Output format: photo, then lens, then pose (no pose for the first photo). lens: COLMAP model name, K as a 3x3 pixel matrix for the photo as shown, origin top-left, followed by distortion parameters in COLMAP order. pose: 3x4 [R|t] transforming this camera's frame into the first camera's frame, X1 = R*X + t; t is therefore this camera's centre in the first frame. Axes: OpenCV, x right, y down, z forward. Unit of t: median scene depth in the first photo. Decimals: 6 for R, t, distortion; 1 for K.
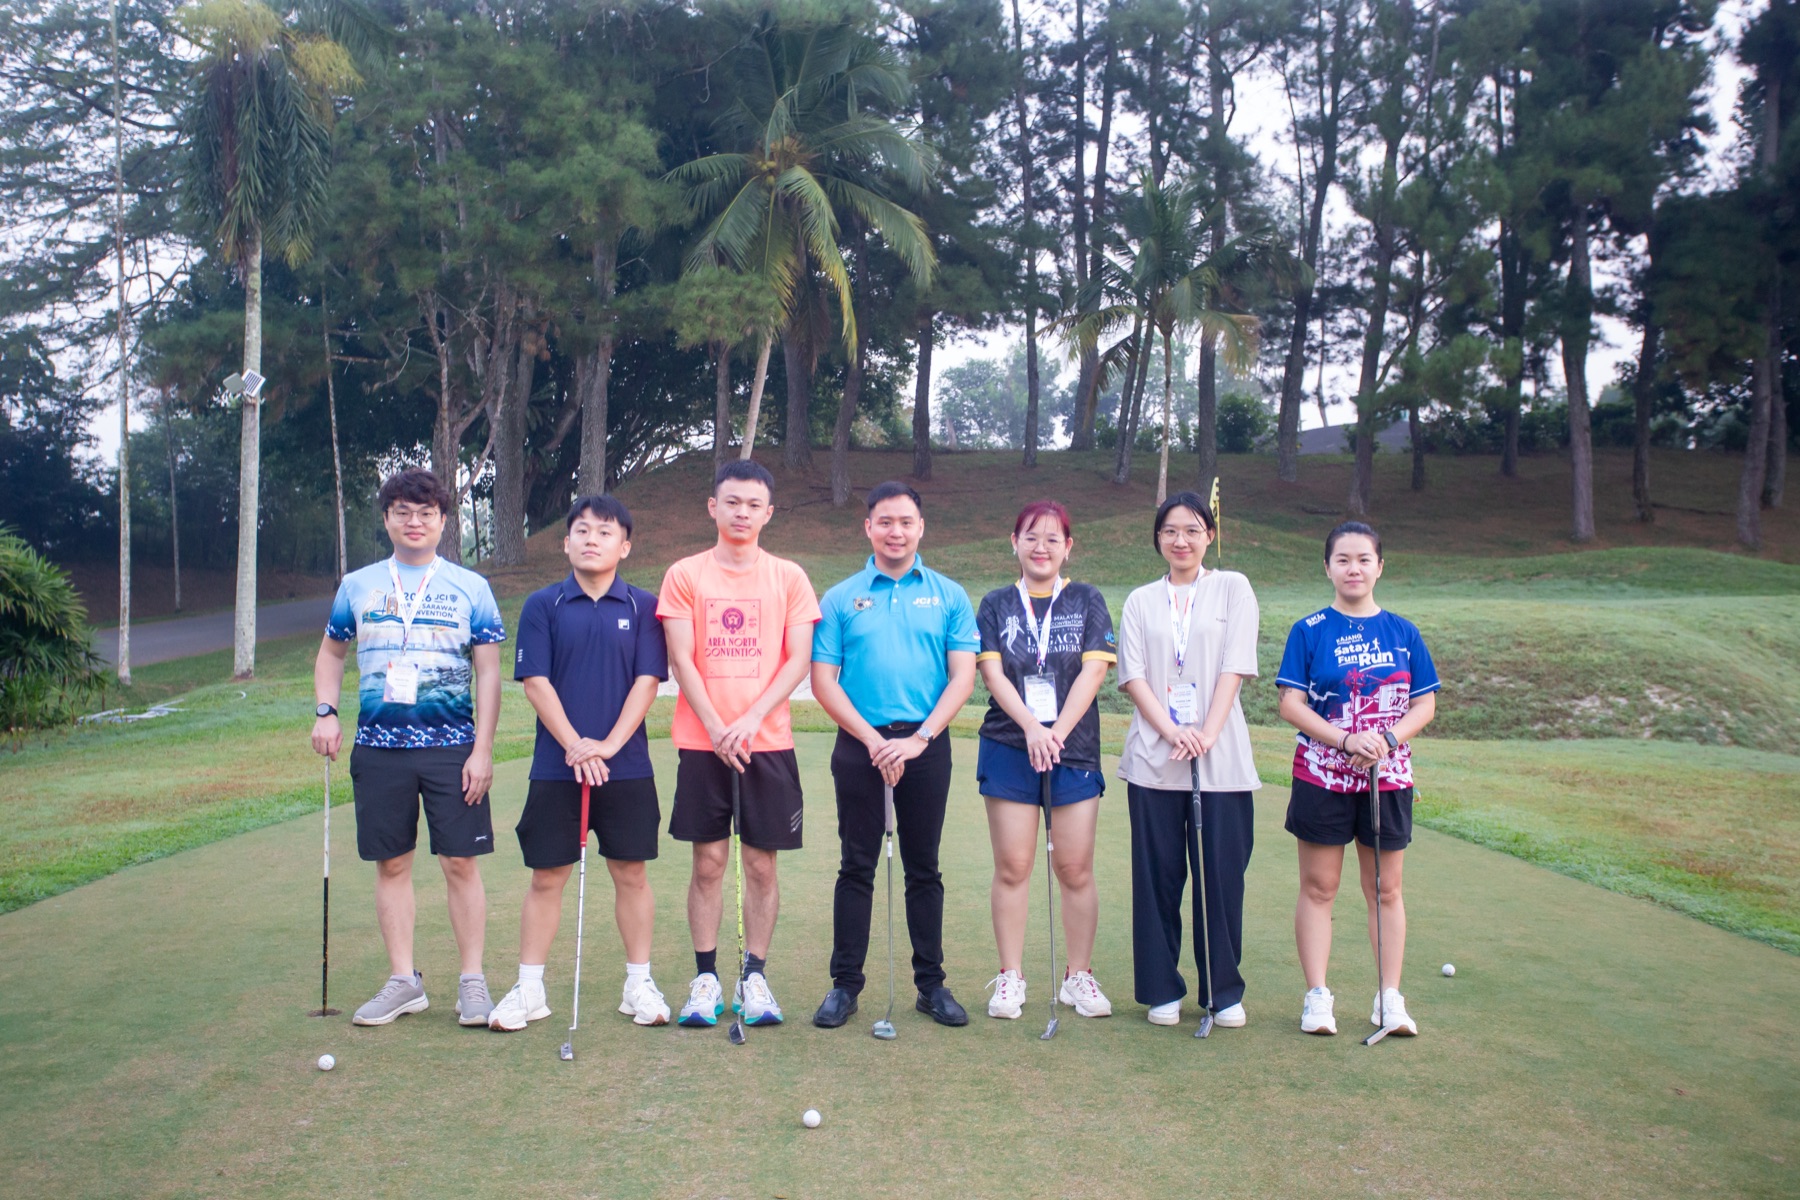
lens RADIAL K [[1774.4, 0, 889.0], [0, 1774.4, 590.0], [0, 0, 1]] dist [0.037445, 0.000000]
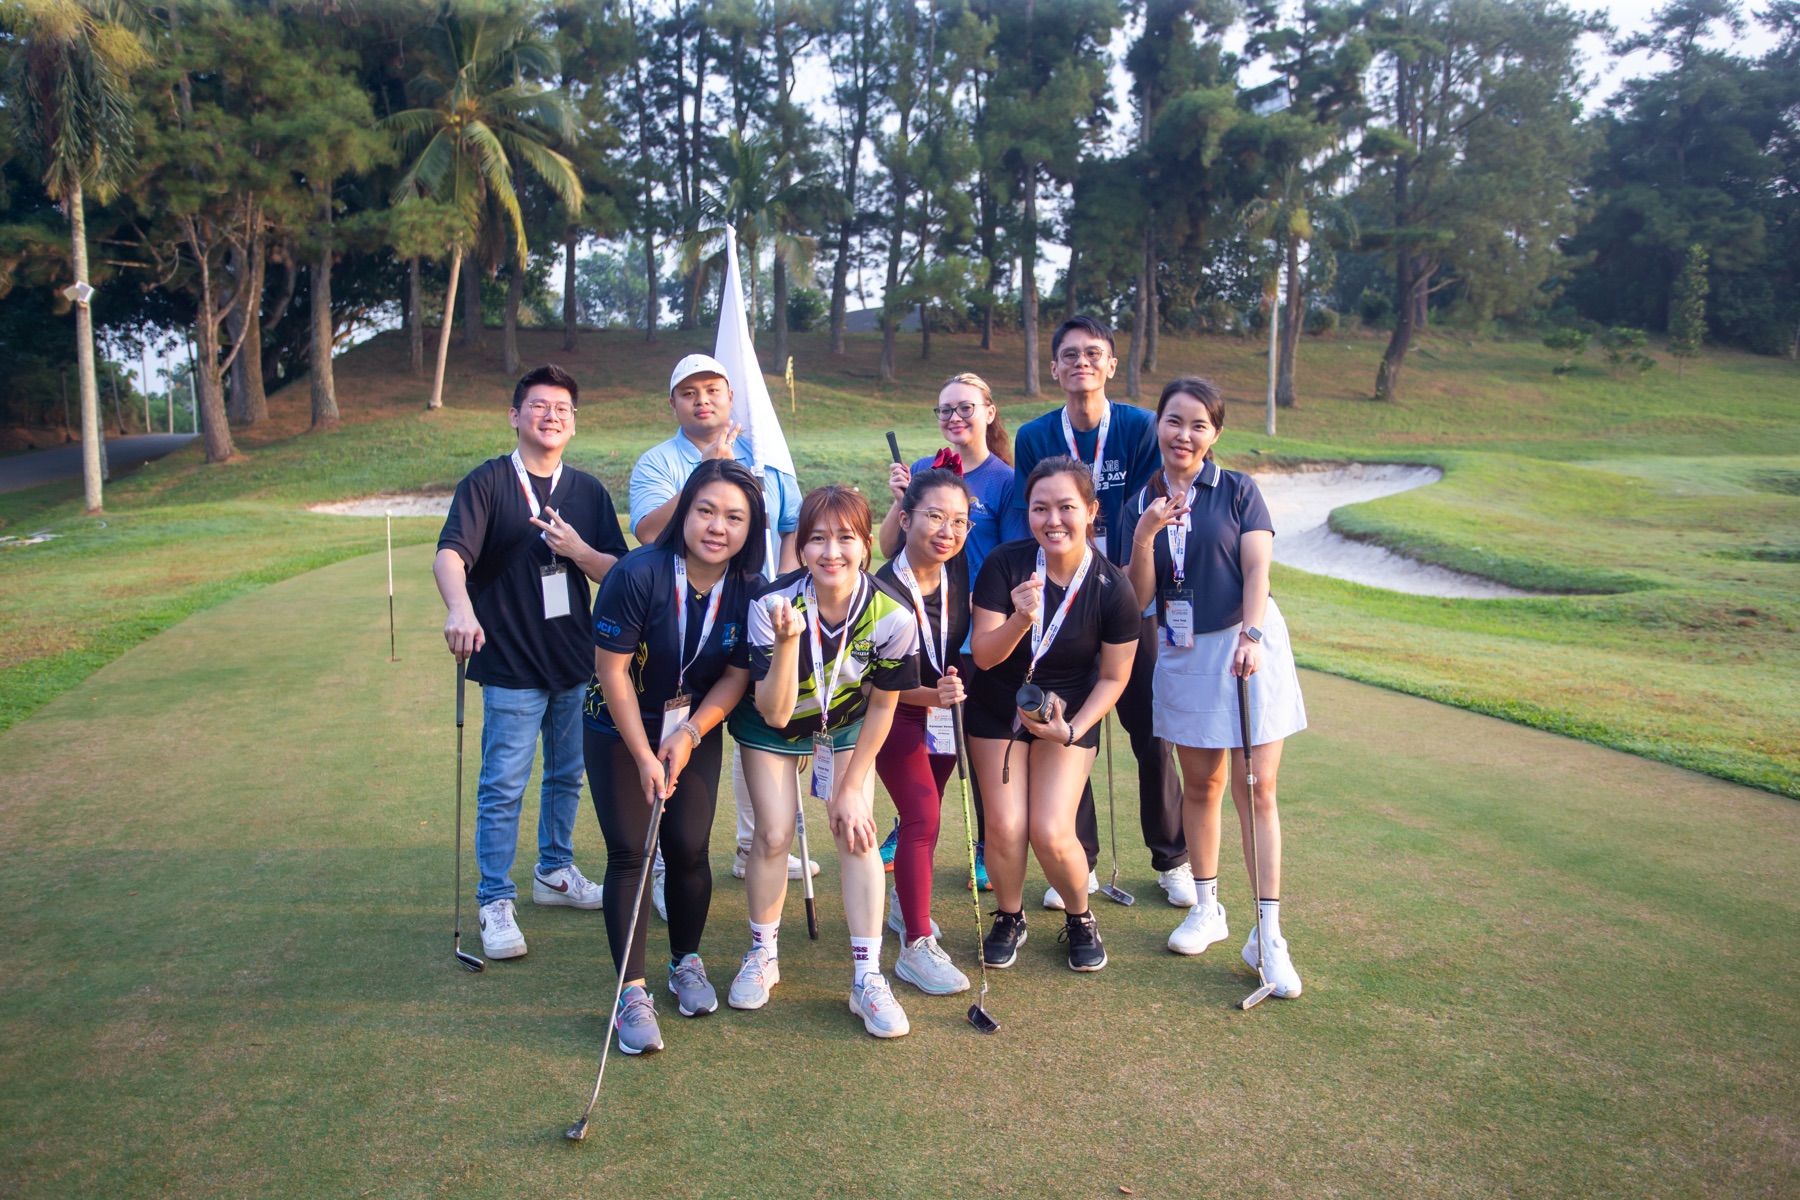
lens RADIAL K [[1504.9, 0, 894.8], [0, 1504.9, 595.5], [0, 0, 1]] dist [0.003612, -0.001025]
pose [[0.966852, -0.042874, 0.251714, -0.042103], [0.014515, 0.993437, 0.113454, -0.005950], [-0.254926, -0.106040, 0.961129, -0.185217]]
